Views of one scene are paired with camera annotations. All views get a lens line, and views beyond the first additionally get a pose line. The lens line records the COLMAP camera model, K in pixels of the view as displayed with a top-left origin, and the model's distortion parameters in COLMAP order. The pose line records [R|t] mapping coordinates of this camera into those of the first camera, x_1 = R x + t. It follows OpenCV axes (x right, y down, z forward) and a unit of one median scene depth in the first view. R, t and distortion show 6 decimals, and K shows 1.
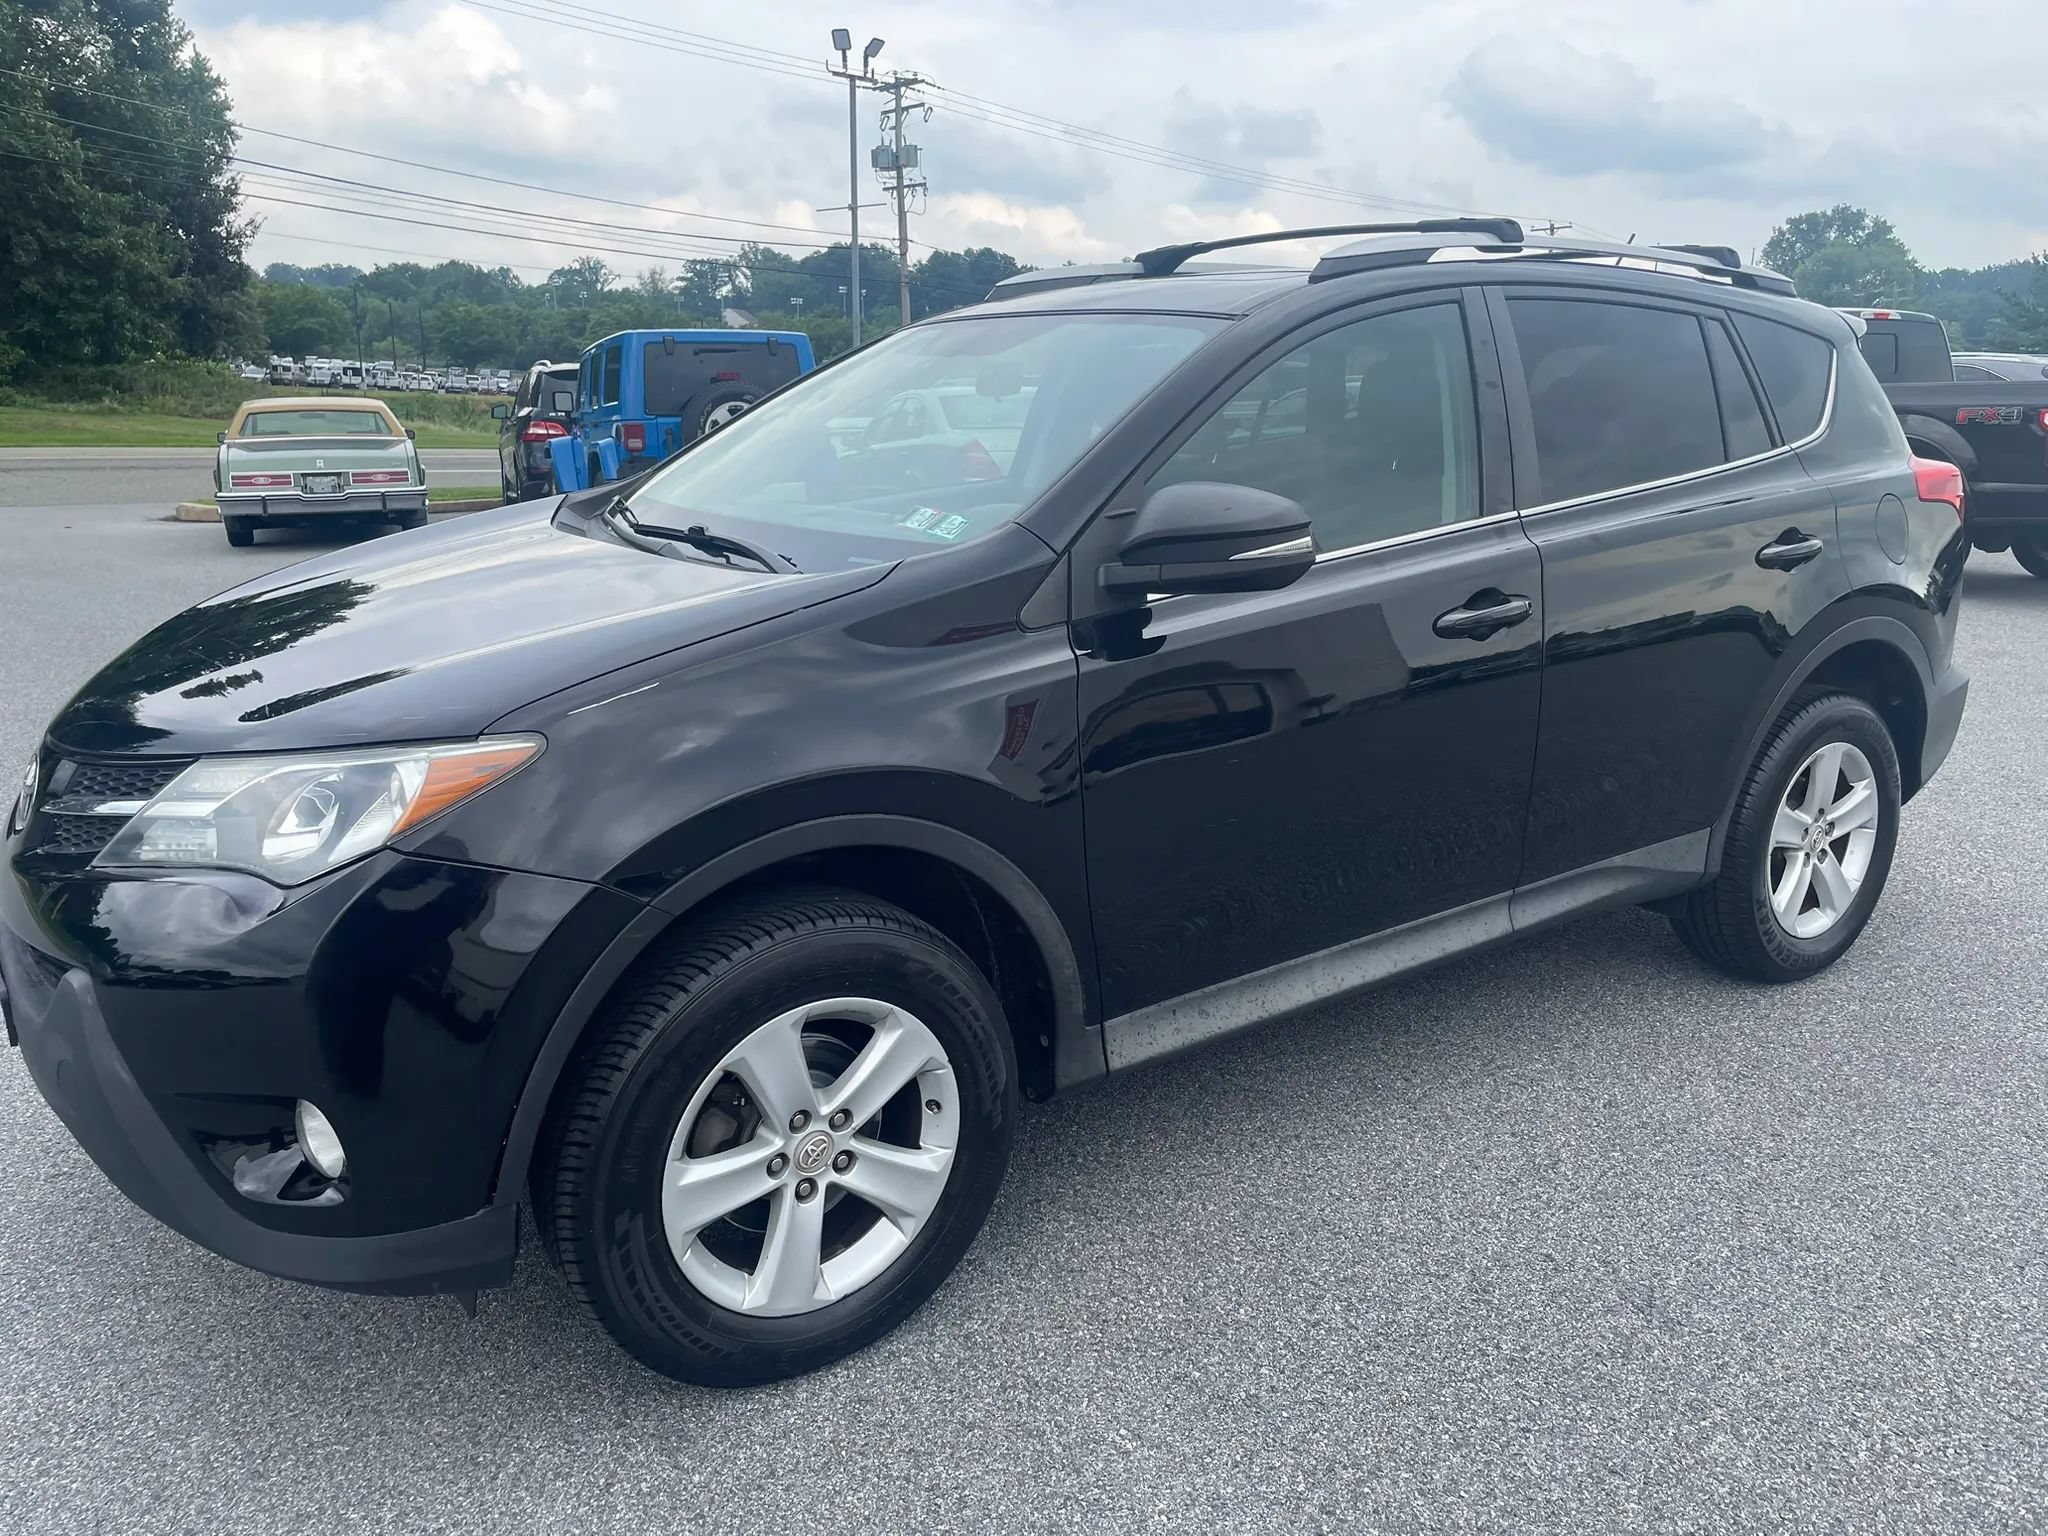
lens RADIAL K [[1550.2, 0, 1029.1], [0, 1550.2, 765.8], [0, 0, 1]] dist [0.076820, -0.102957]
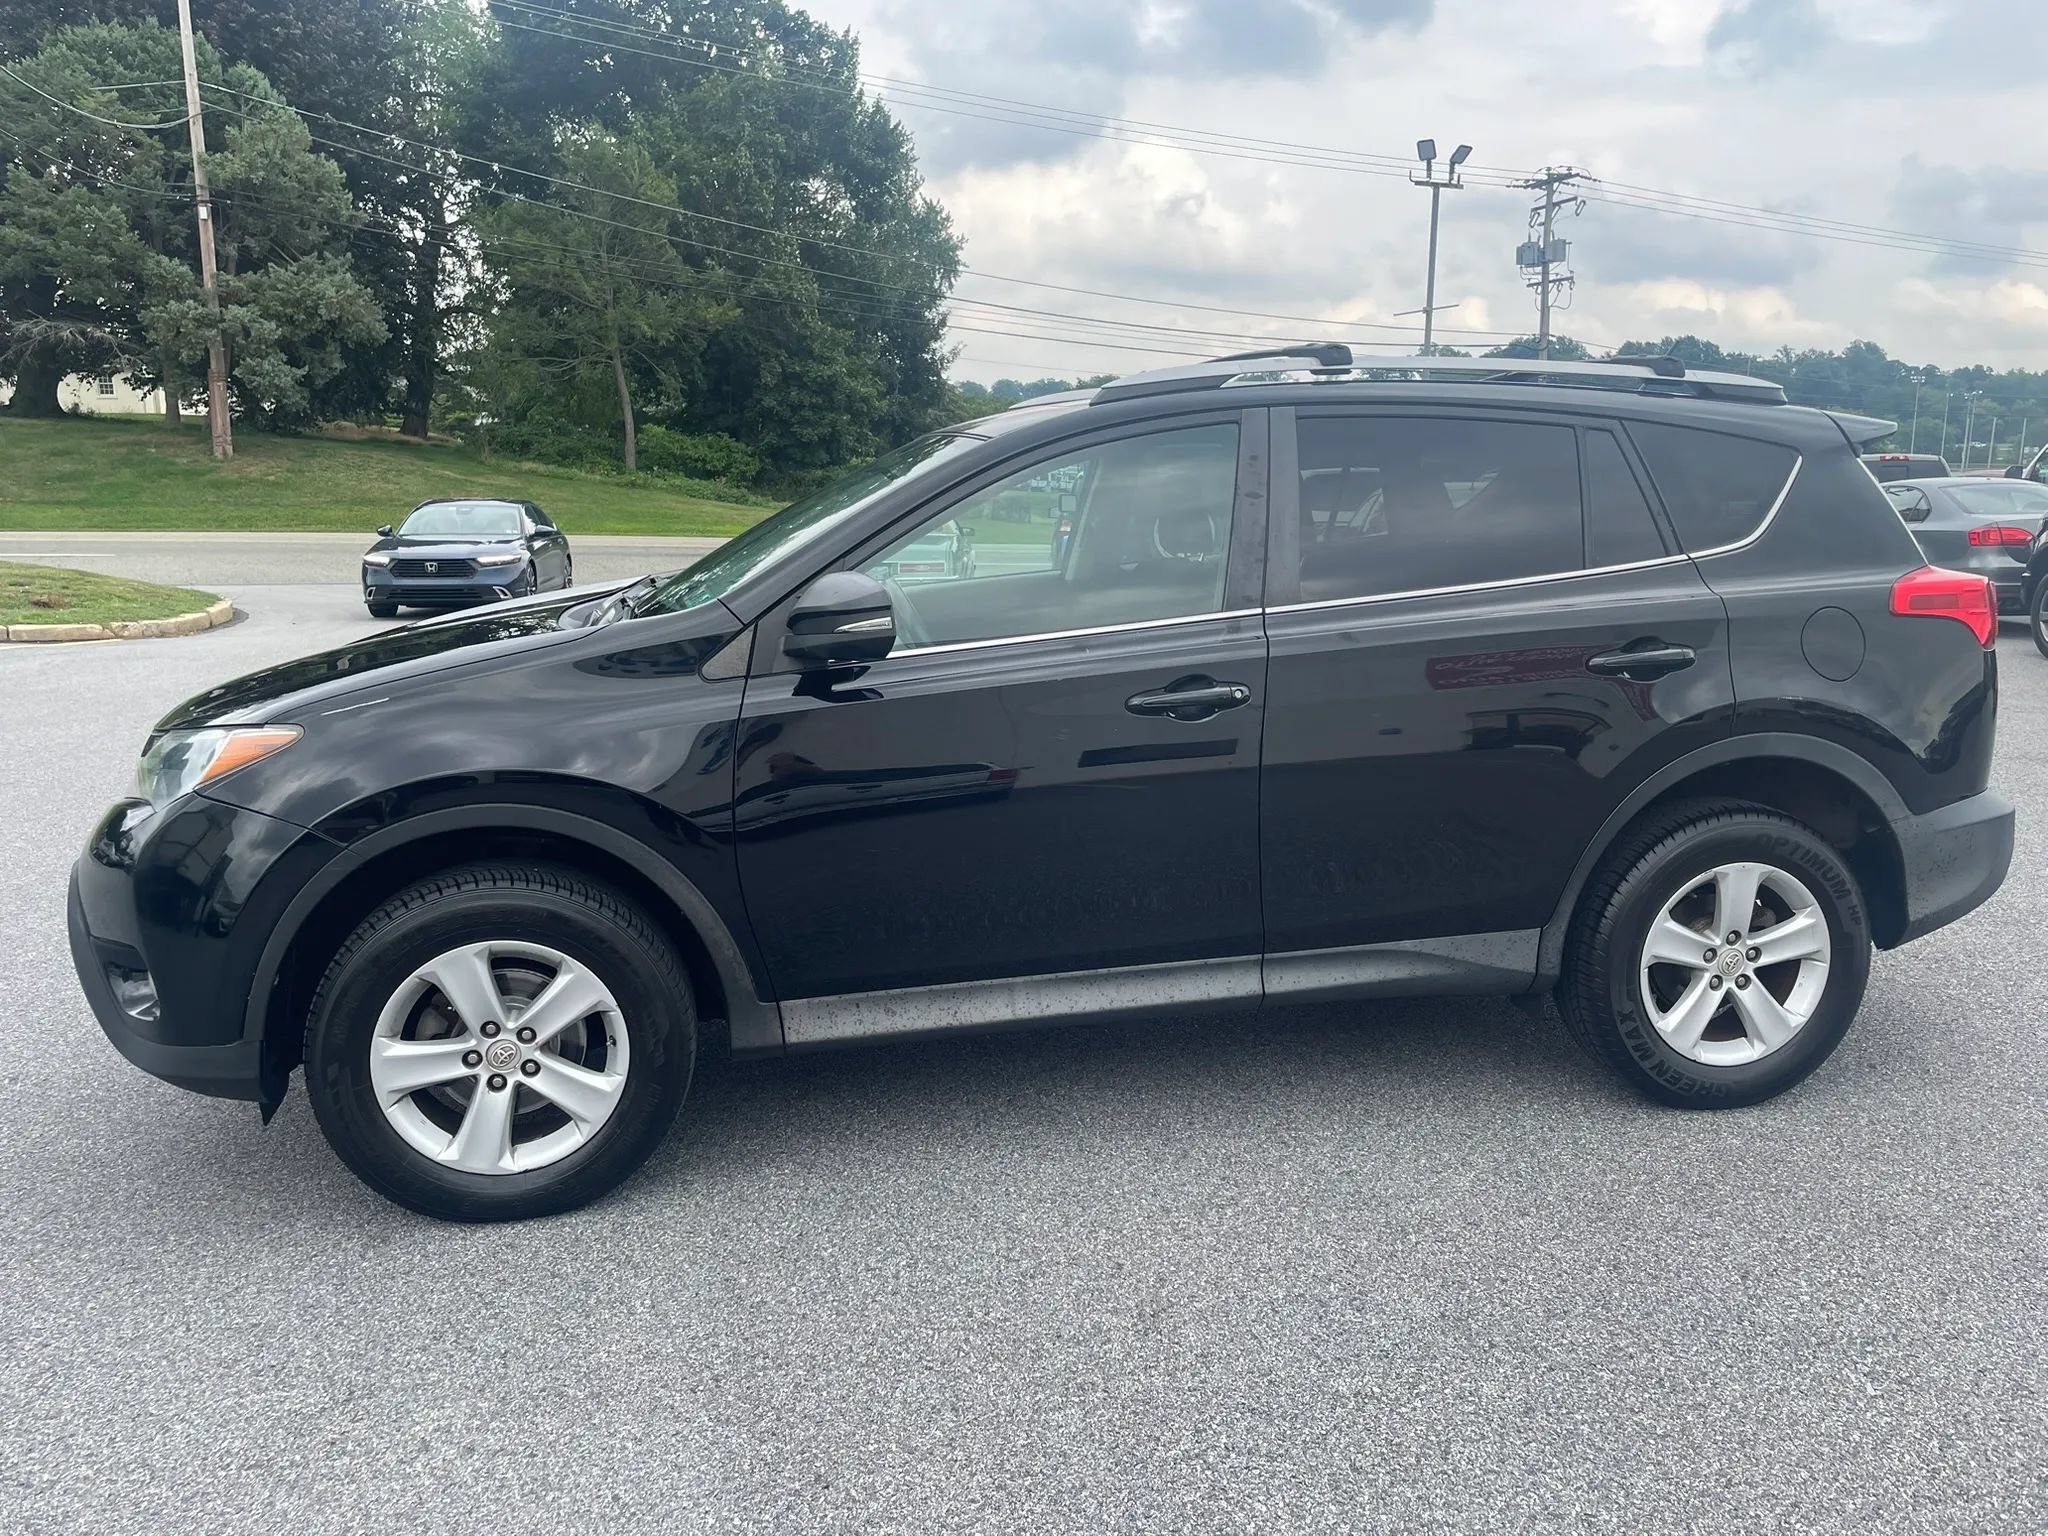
lens RADIAL K [[1552.4, 0, 1033.8], [0, 1552.4, 766.1], [0, 0, 1]] dist [0.082017, -0.107619]
pose [[0.916291, 0.070266, -0.394303, 0.537509], [-0.093710, 0.994776, -0.040495, 0.007151], [0.389397, 0.074055, 0.918088, -0.058428]]
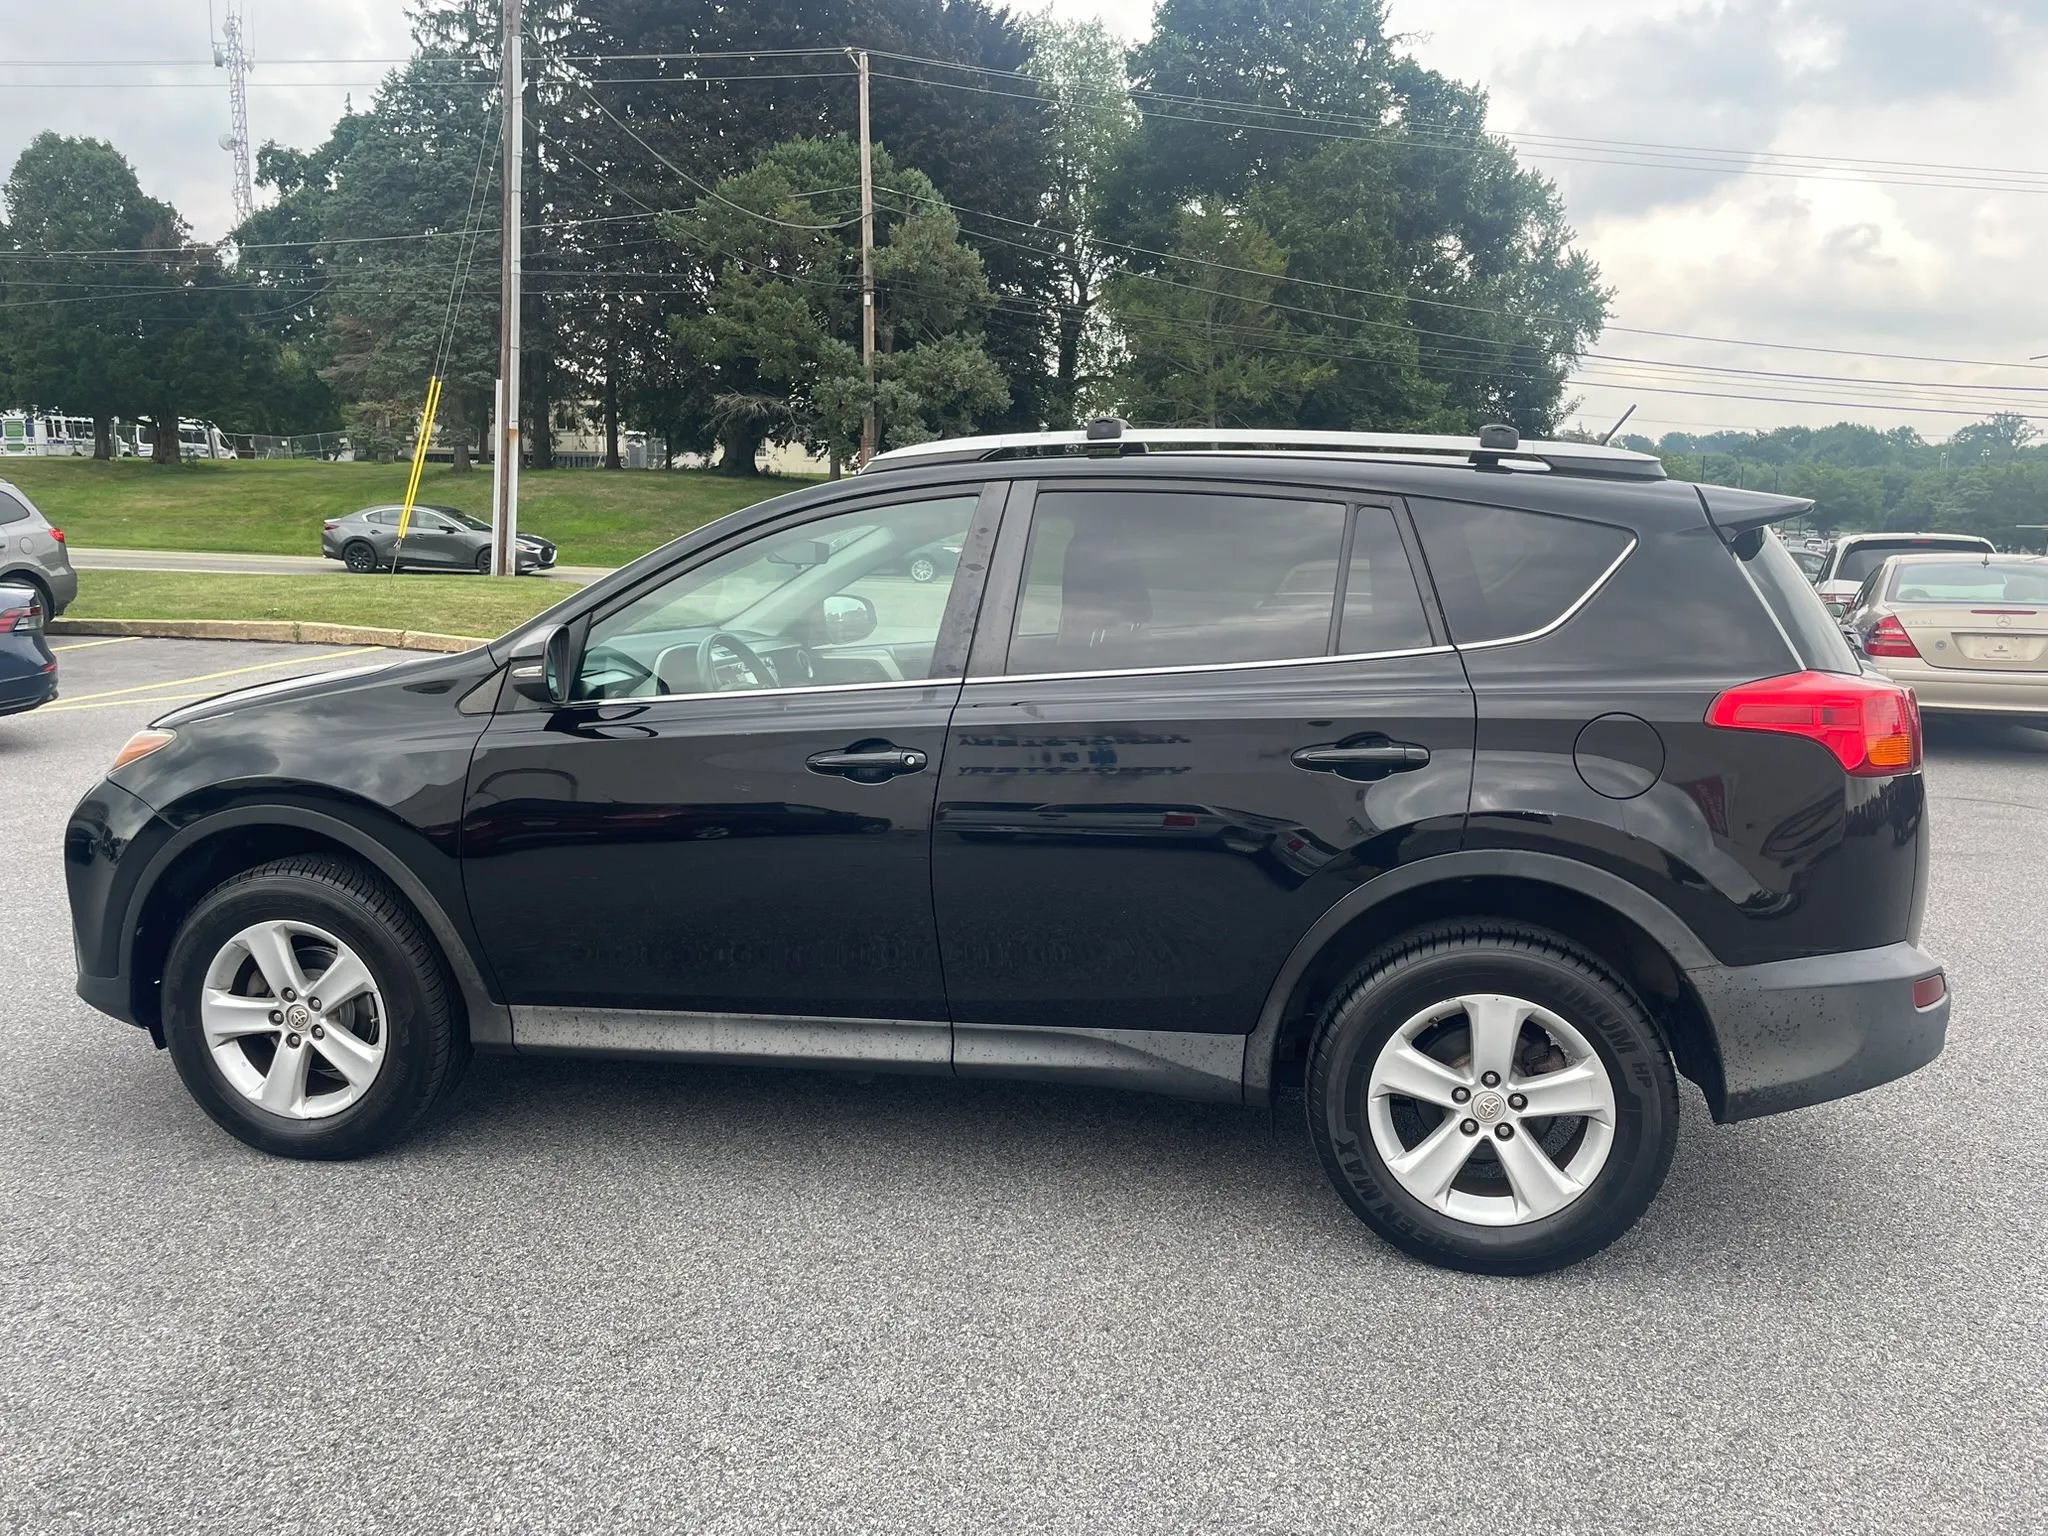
lens RADIAL K [[1556.1, 0, 1047.7], [0, 1556.1, 763.2], [0, 0, 1]] dist [0.078982, -0.104377]
pose [[0.692330, 0.116103, -0.712179, 1.023617], [-0.187415, 0.982032, -0.022095, -0.080069], [0.696818, 0.148770, 0.701650, 0.240086]]
